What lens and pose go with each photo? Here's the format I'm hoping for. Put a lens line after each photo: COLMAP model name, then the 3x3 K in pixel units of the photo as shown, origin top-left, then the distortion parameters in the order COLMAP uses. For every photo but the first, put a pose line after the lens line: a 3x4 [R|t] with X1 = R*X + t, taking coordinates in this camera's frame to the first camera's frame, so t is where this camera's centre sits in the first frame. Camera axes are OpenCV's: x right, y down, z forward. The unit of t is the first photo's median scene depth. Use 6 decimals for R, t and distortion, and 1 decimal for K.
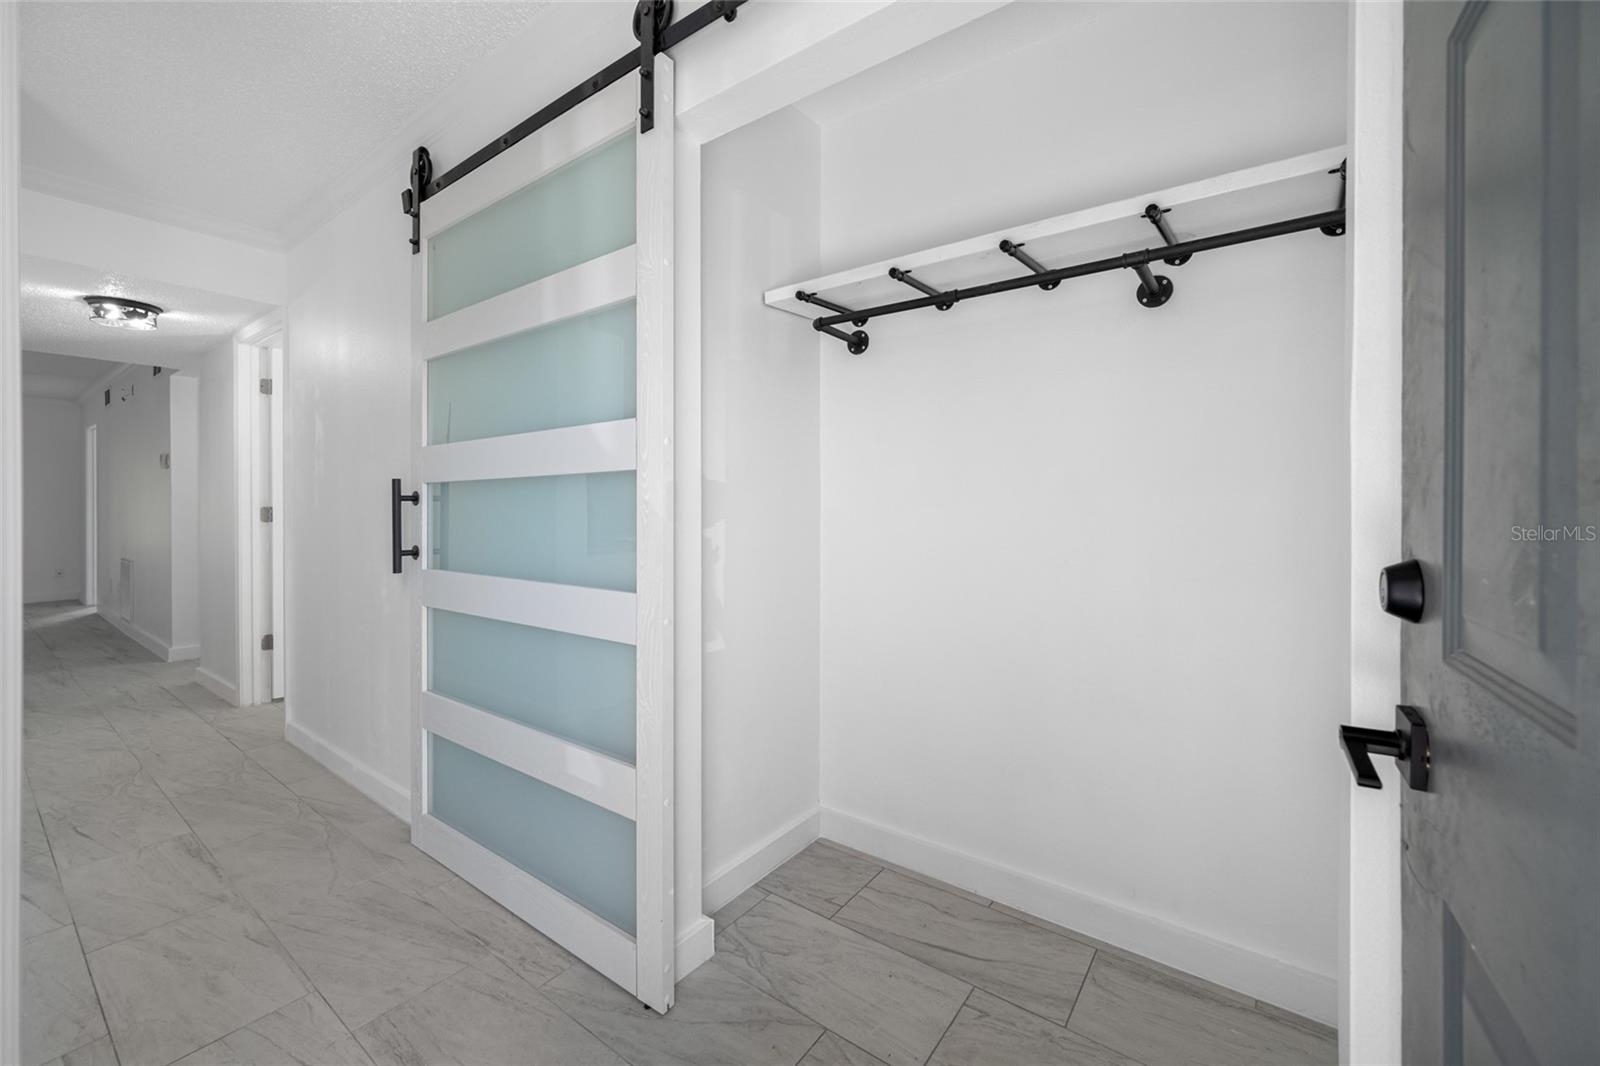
lens RADIAL K [[629.8, 0, 814.1], [0, 629.8, 512.5], [0, 0, 1]] dist [-0.006366, 0.000476]
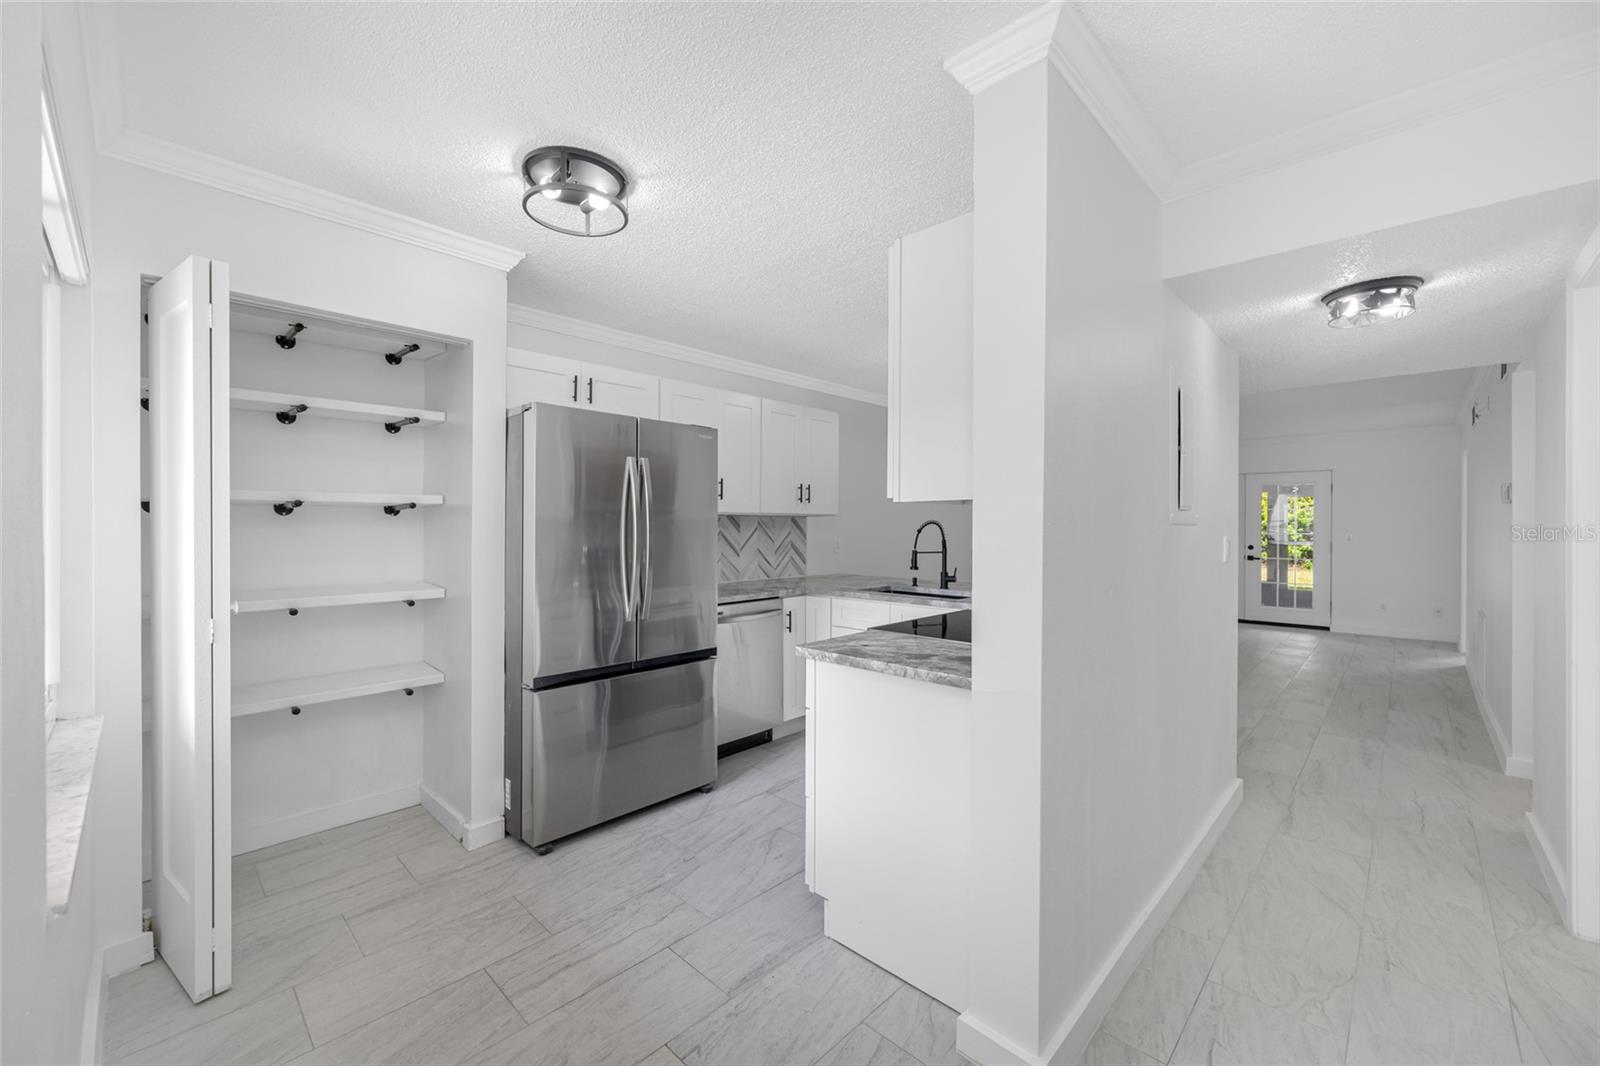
lens RADIAL K [[629.8, 0, 808.2], [0, 629.8, 516.9], [0, 0, 1]] dist [-0.006366, 0.000476]
pose [[-0.159199, -0.004359, -0.987237, -0.275769], [-0.013187, 0.999910, -0.002288, -0.059630], [0.987158, 0.012654, -0.159242, 0.445710]]
